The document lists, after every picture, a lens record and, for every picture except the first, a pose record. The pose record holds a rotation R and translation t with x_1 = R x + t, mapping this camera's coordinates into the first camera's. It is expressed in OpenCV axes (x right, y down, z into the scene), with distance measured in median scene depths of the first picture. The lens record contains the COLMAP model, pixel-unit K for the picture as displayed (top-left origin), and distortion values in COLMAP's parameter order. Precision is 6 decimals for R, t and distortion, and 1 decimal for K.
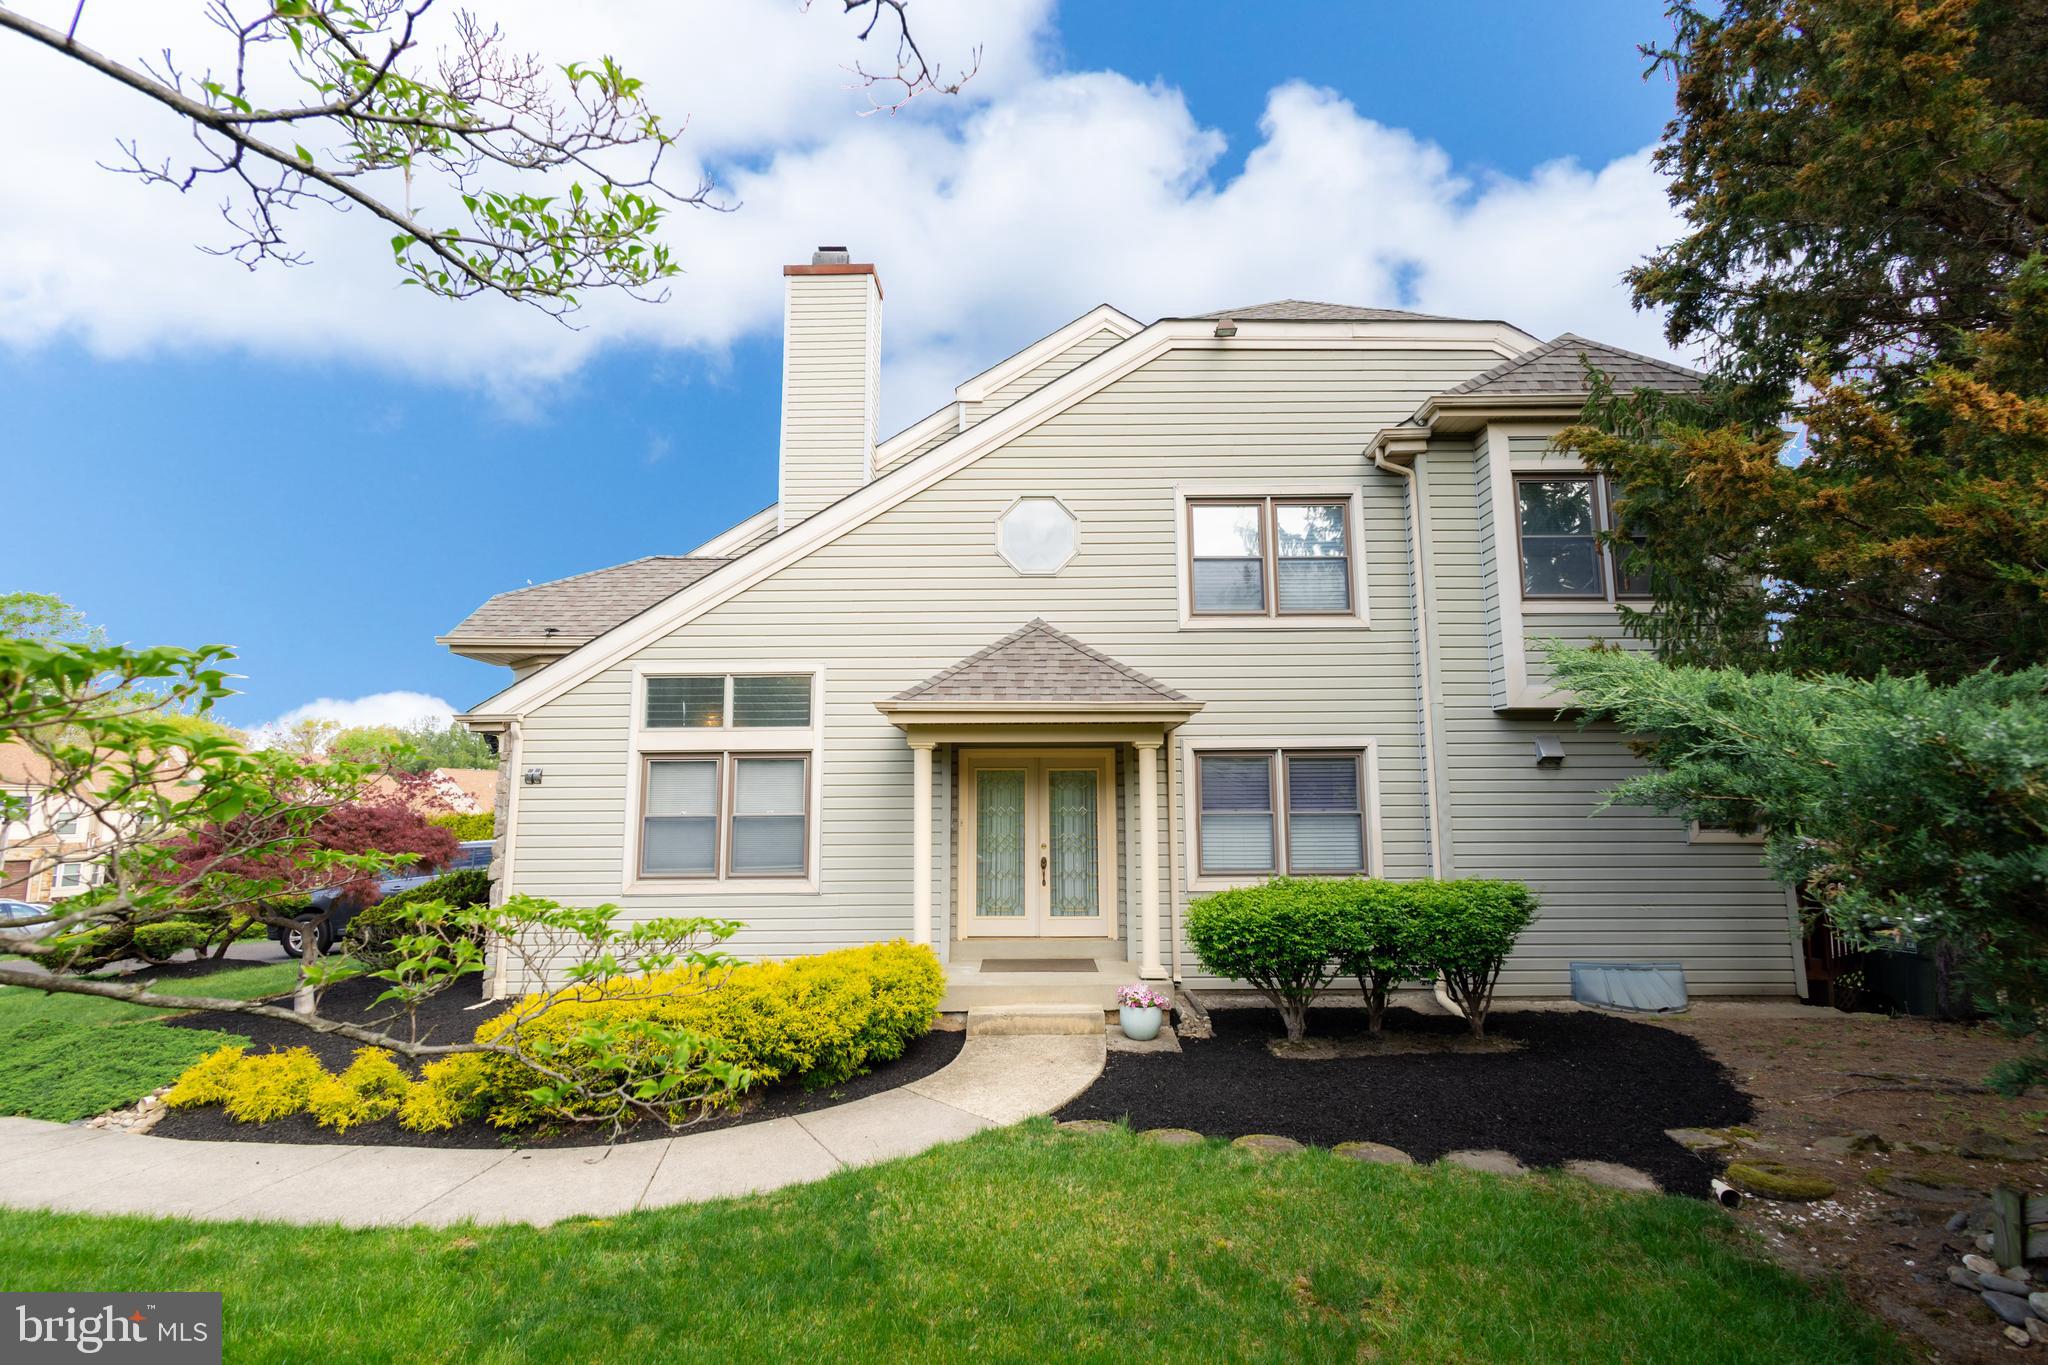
lens RADIAL K [[960.2, 0, 1031.7], [0, 960.2, 688.6], [0, 0, 1]] dist [0.012642, -0.000169]
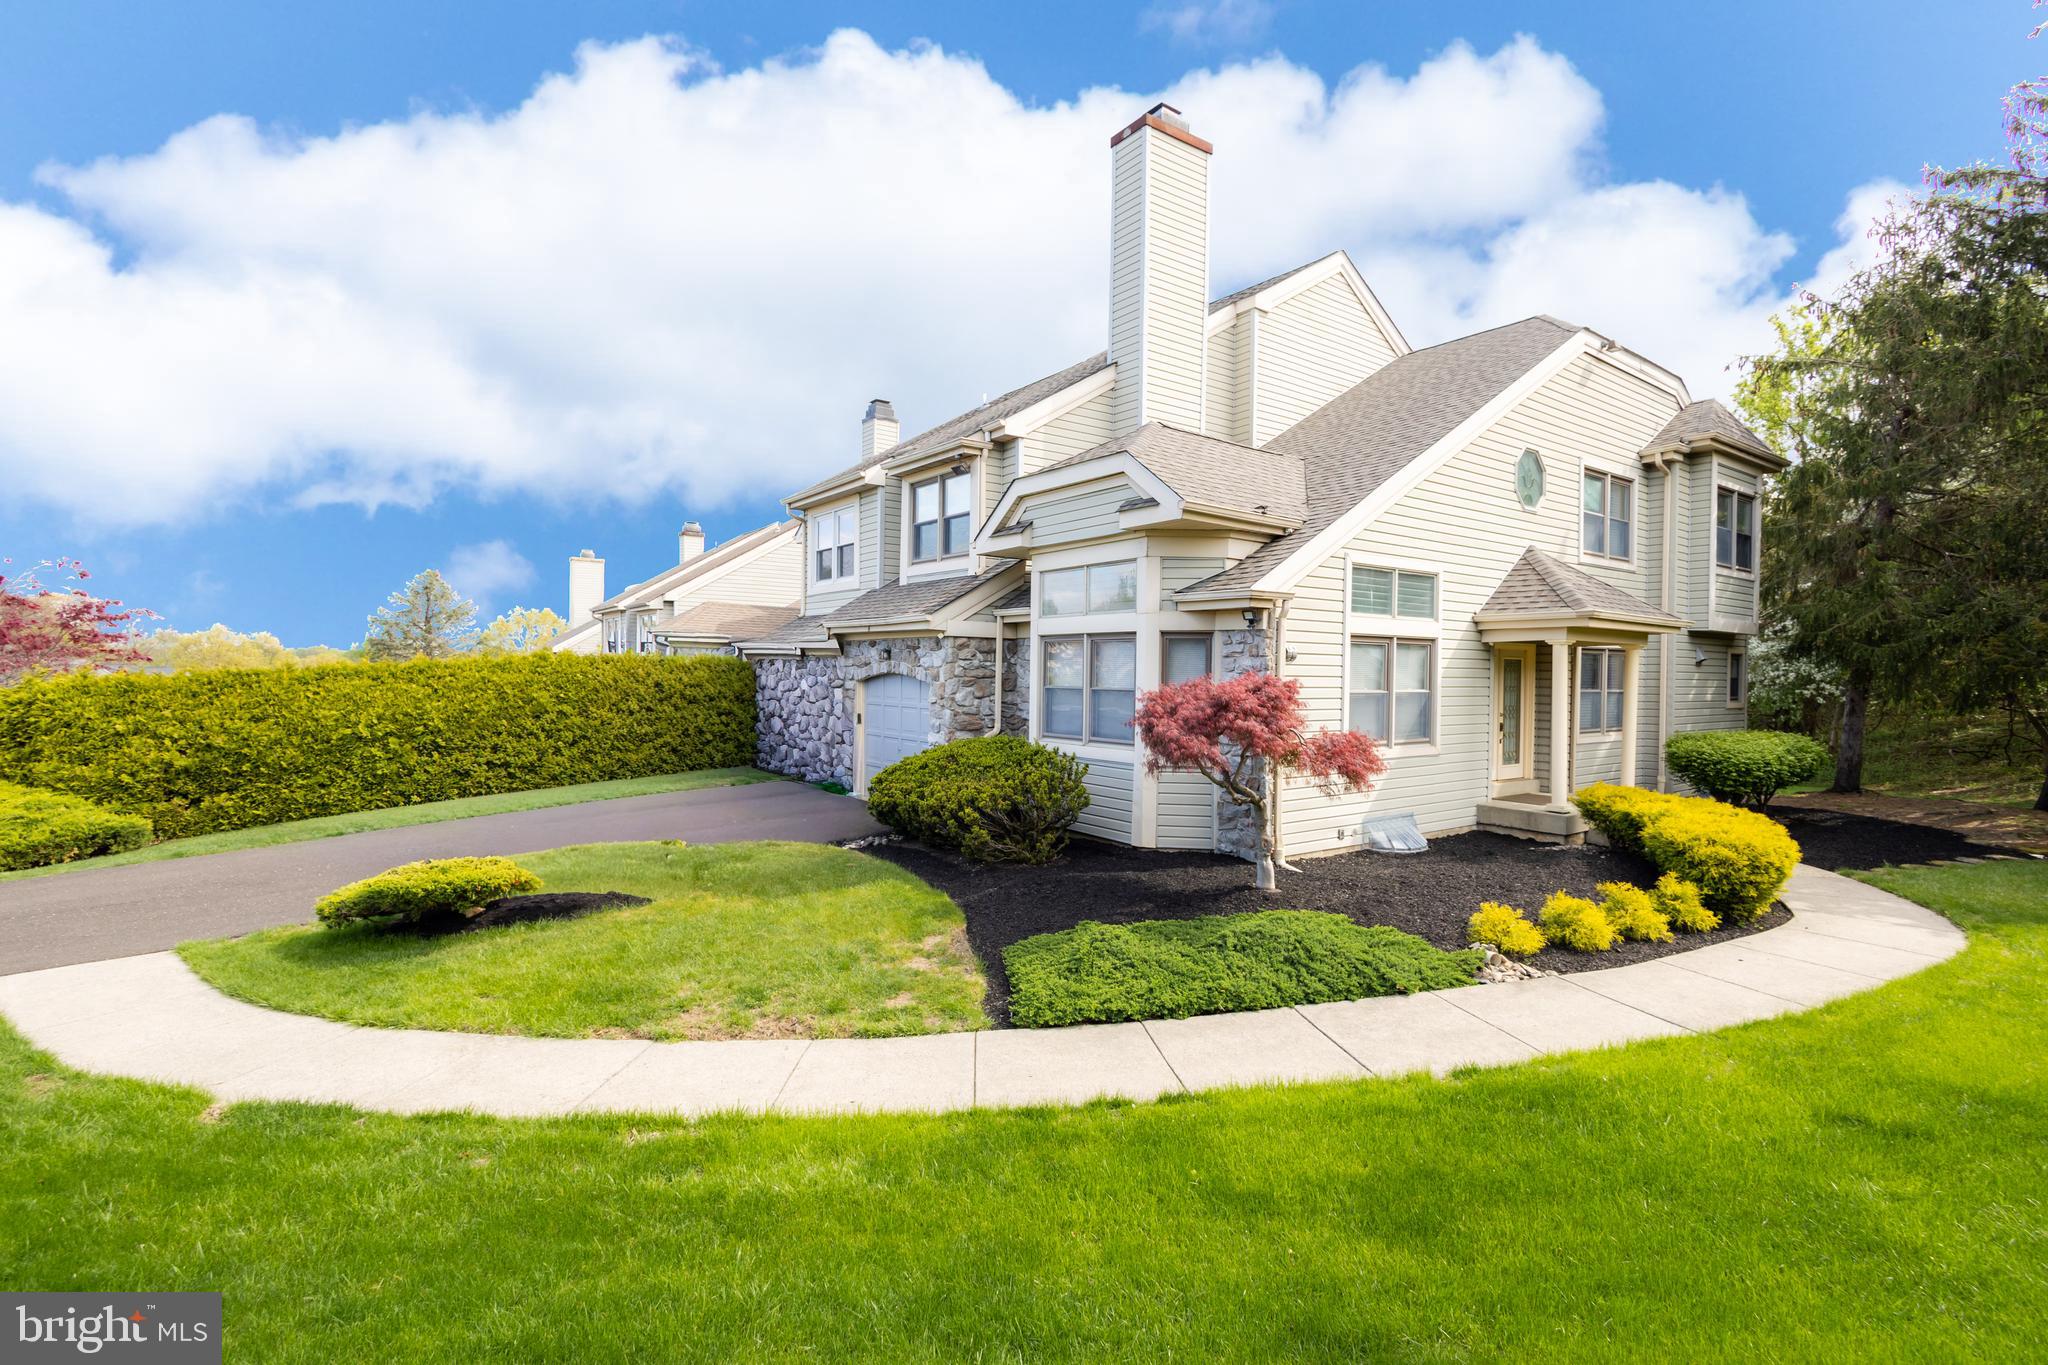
lens RADIAL K [[960.2, 0, 1036.4], [0, 960.2, 683.7], [0, 0, 1]] dist [0.012642, -0.000169]
pose [[0.798921, 0.009497, 0.601361, -1.349663], [-0.097069, 0.988803, 0.113342, 0.032190], [-0.593551, -0.148924, 0.790897, 0.328896]]
